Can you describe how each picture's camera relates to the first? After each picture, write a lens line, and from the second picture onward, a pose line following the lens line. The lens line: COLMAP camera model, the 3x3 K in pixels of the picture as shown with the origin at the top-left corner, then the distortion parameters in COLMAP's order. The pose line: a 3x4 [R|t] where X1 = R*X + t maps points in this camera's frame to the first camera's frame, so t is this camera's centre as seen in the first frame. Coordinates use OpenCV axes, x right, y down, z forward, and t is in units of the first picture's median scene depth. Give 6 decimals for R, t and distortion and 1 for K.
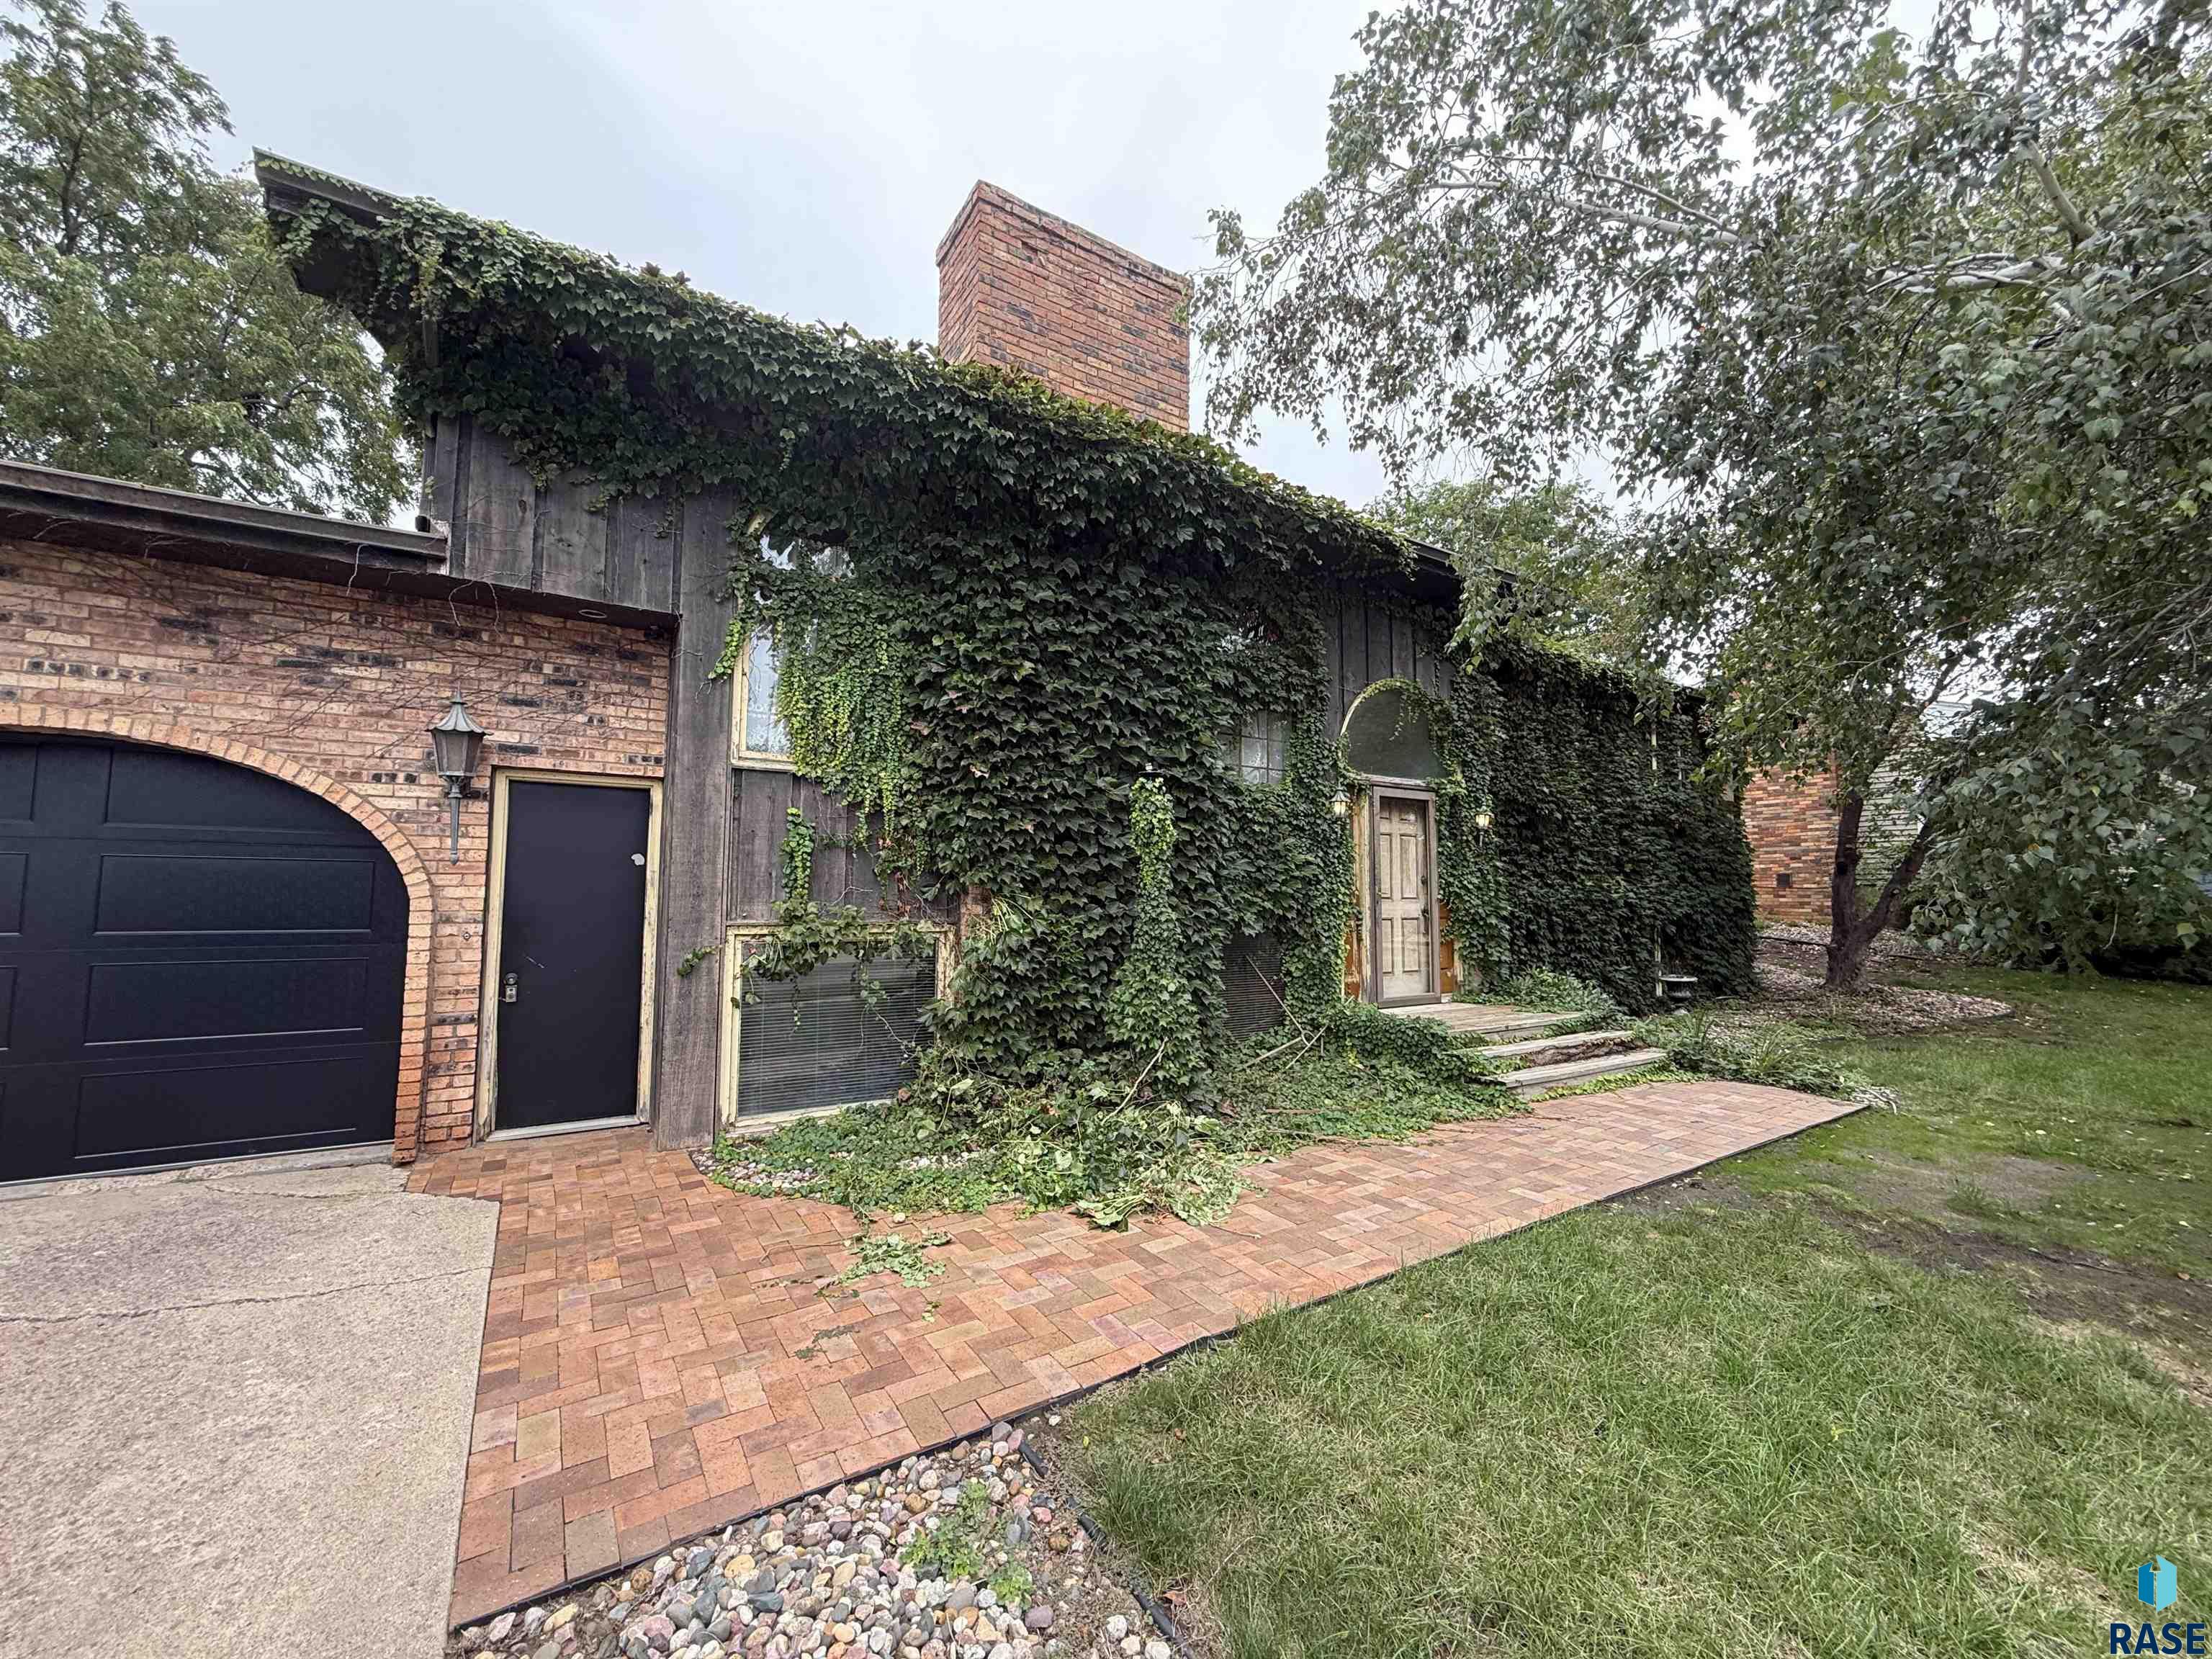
lens RADIAL K [[878.9, 0, 1099.5], [0, 878.9, 829.4], [0, 0, 1]] dist [-0.001070, 0.000537]
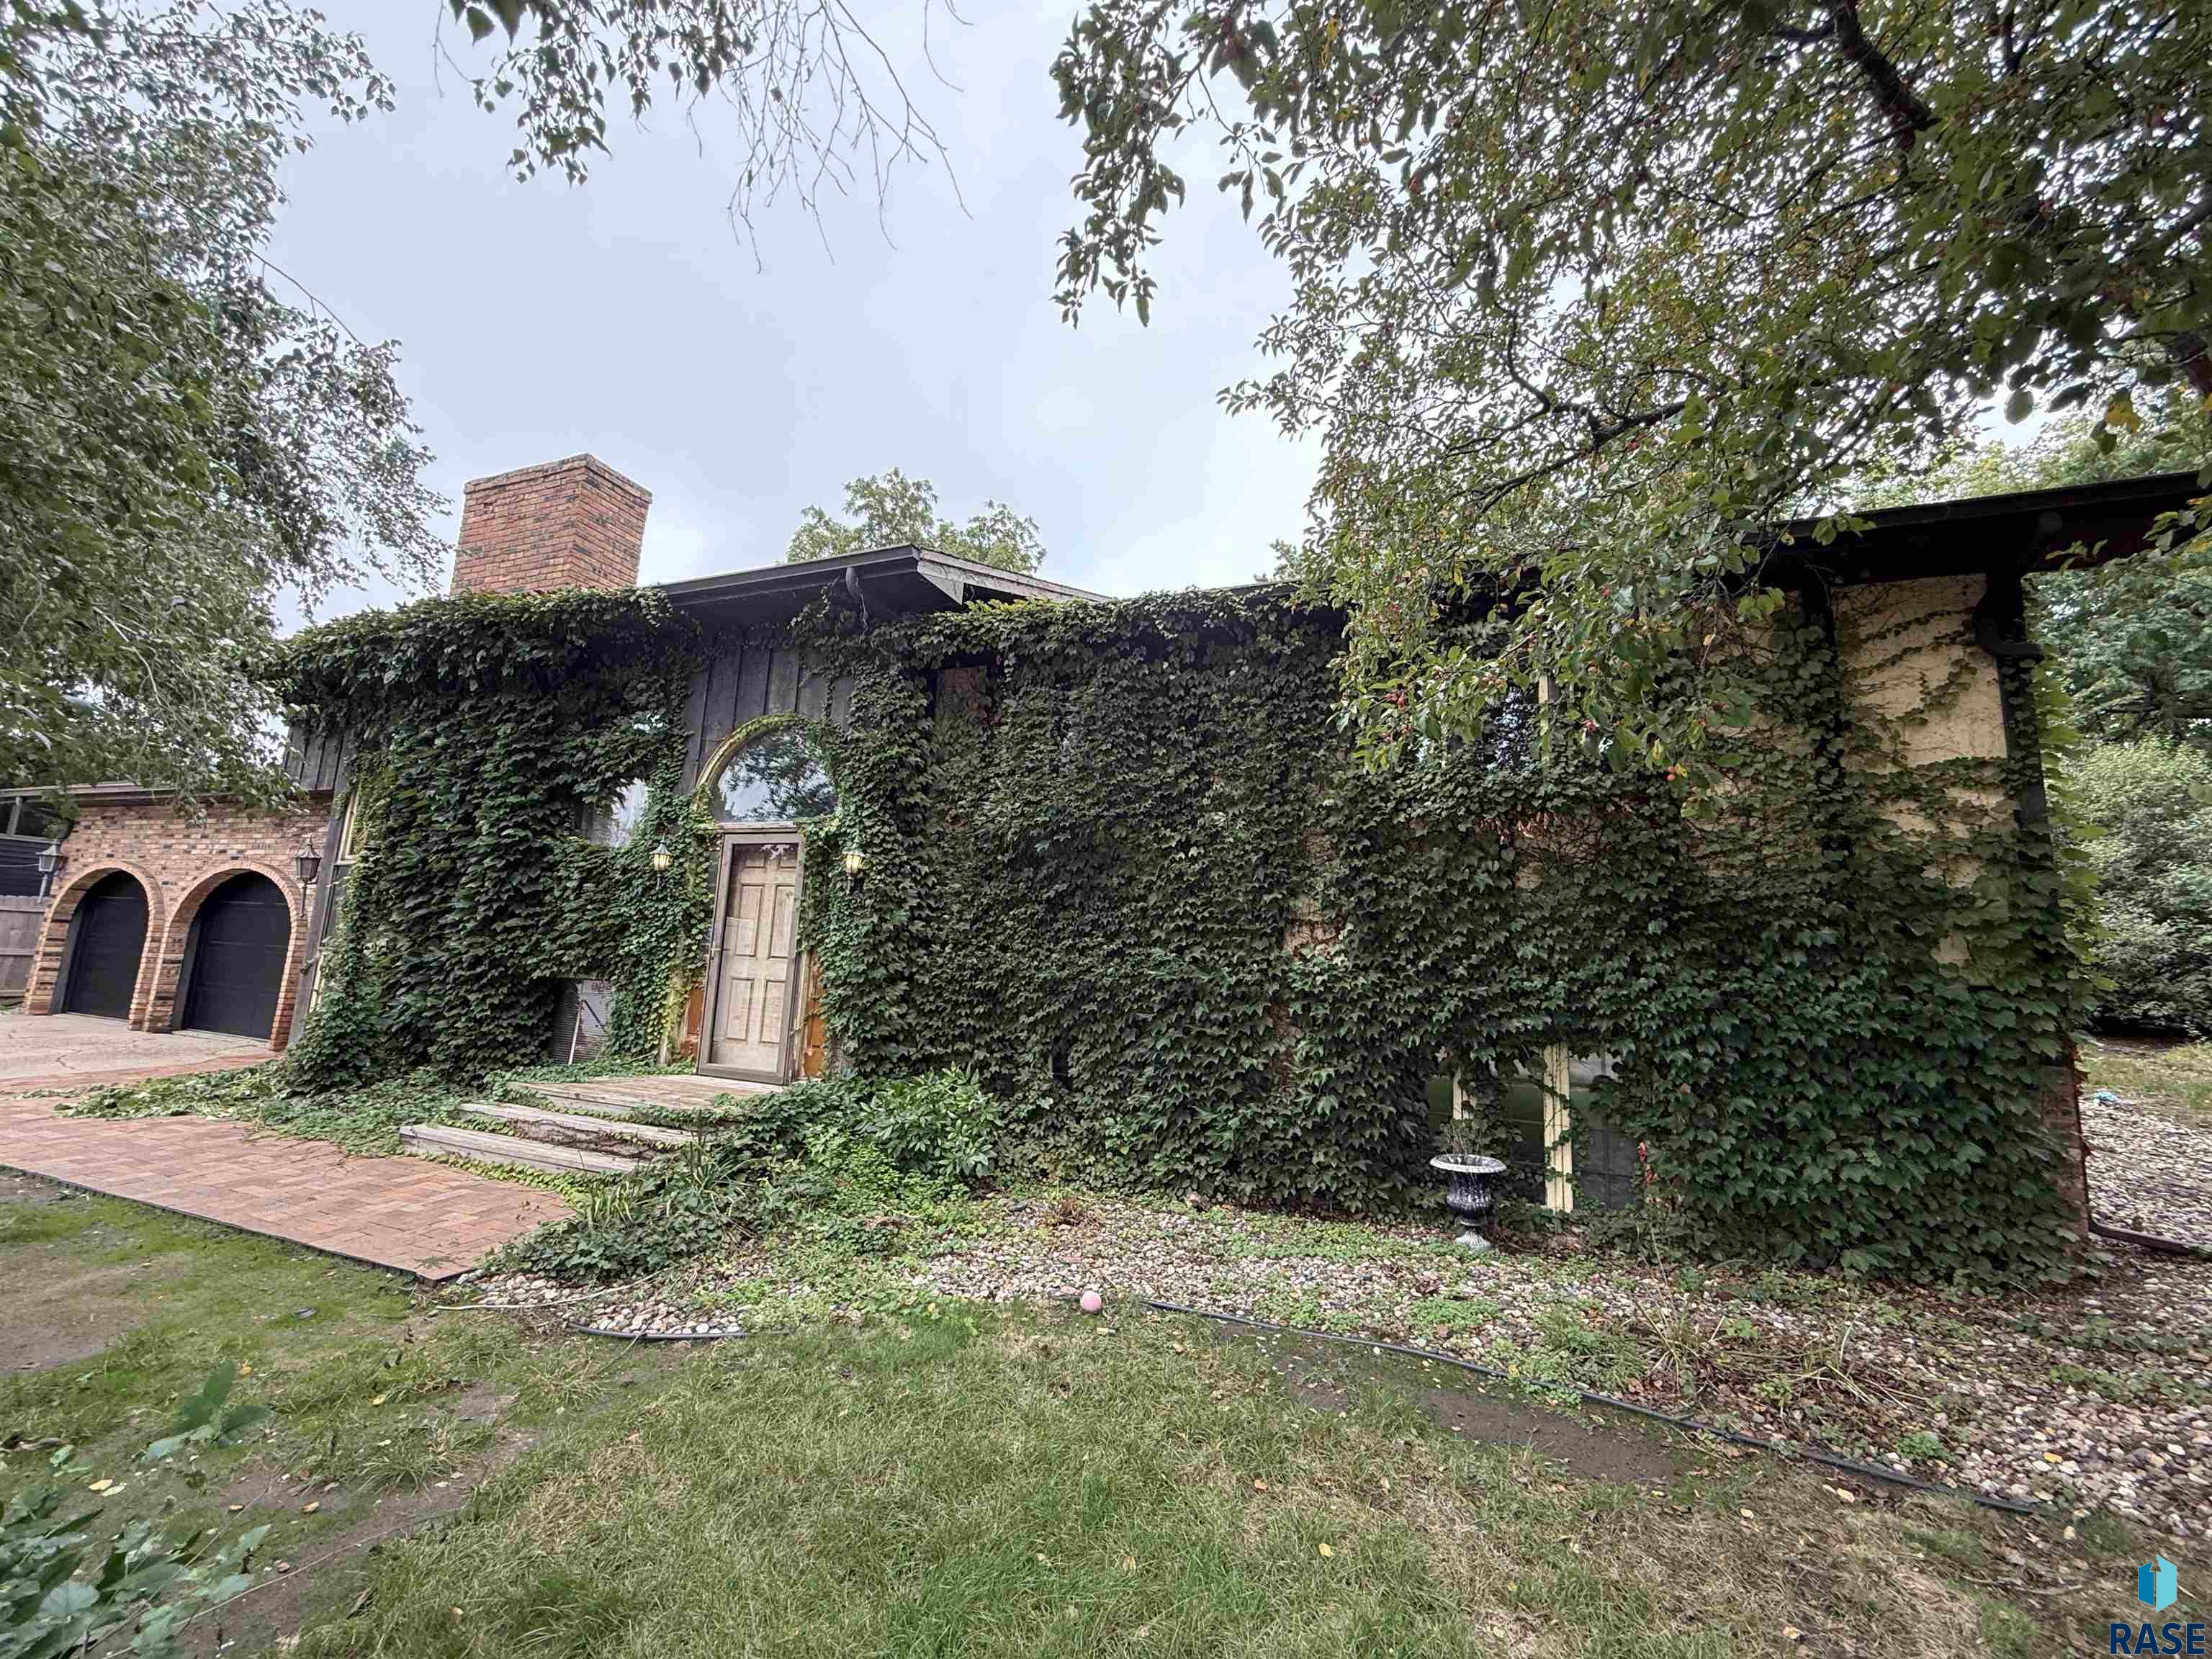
lens RADIAL K [[878.9, 0, 1099.5], [0, 878.9, 829.4], [0, 0, 1]] dist [-0.001070, 0.000537]
pose [[0.586825, -0.102326, -0.803222, 2.170809], [0.014638, 0.993161, -0.115829, 0.100818], [0.809582, 0.056213, 0.584310, 1.289371]]
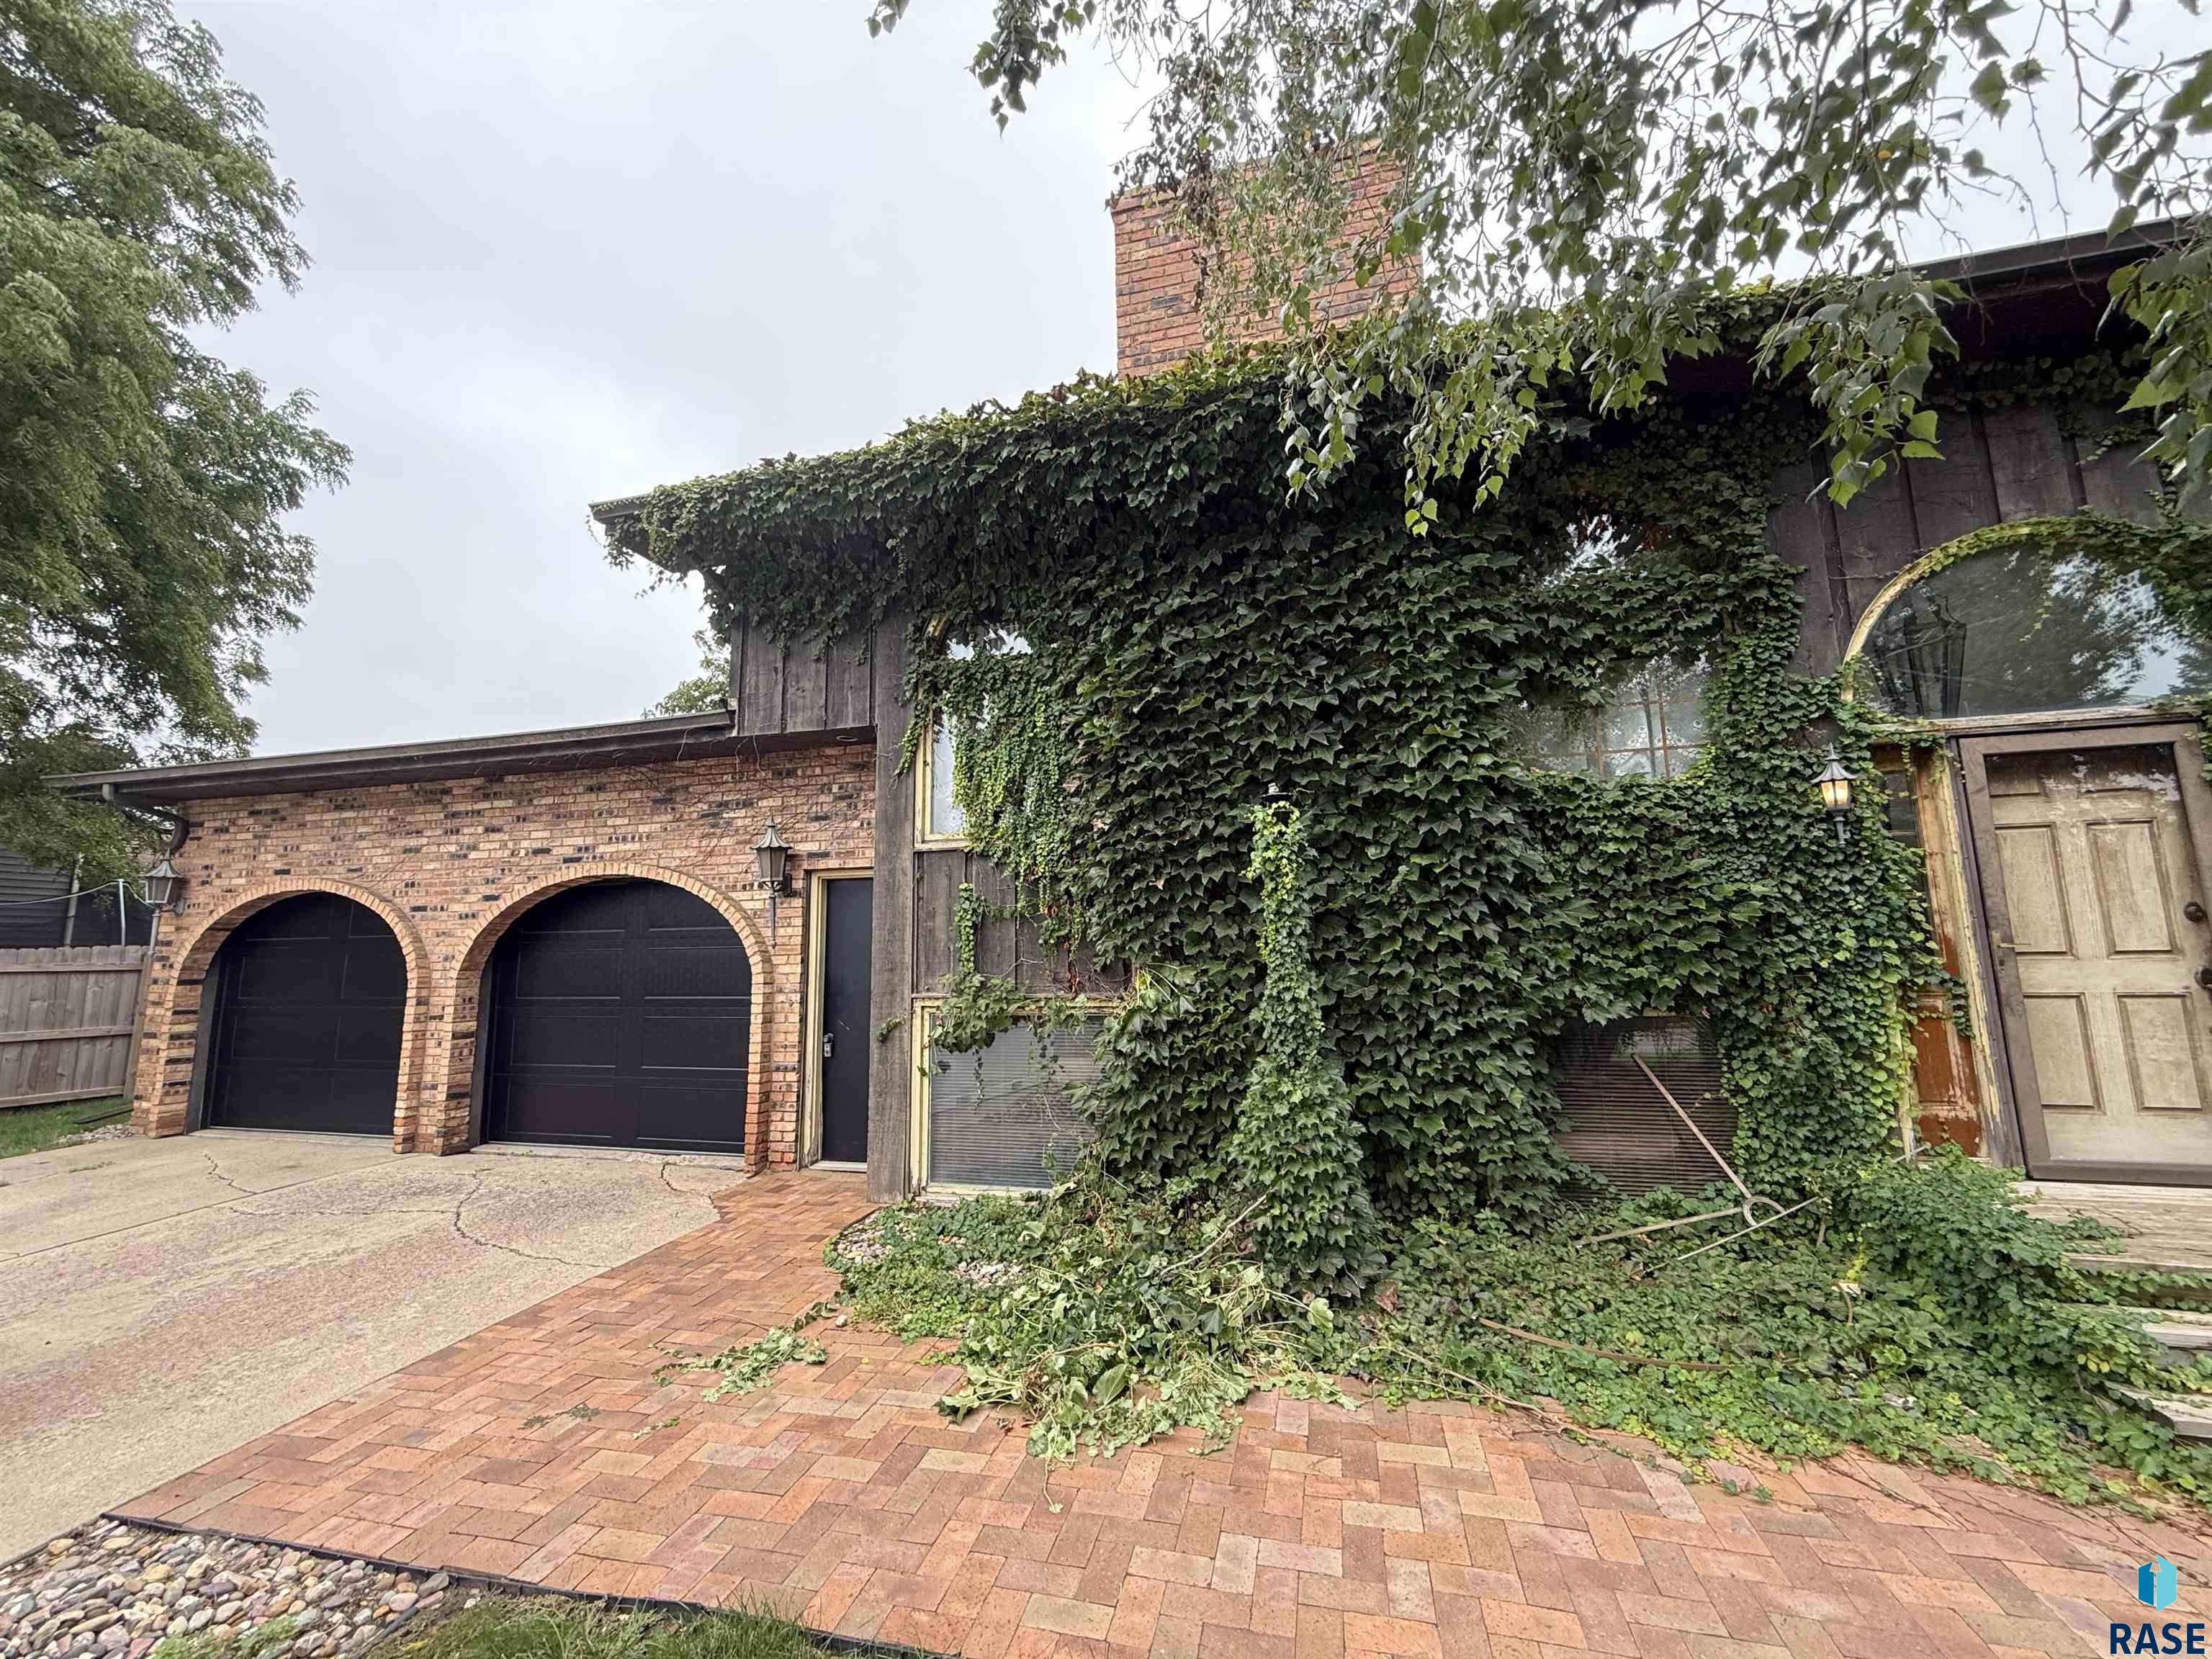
lens RADIAL K [[878.9, 0, 1099.5], [0, 878.9, 829.4], [0, 0, 1]] dist [-0.001070, 0.000537]
pose [[0.674462, -0.122711, -0.728041, 0.566323], [0.075350, 0.992383, -0.097460, 0.027661], [0.734455, 0.010875, 0.678571, 0.451455]]
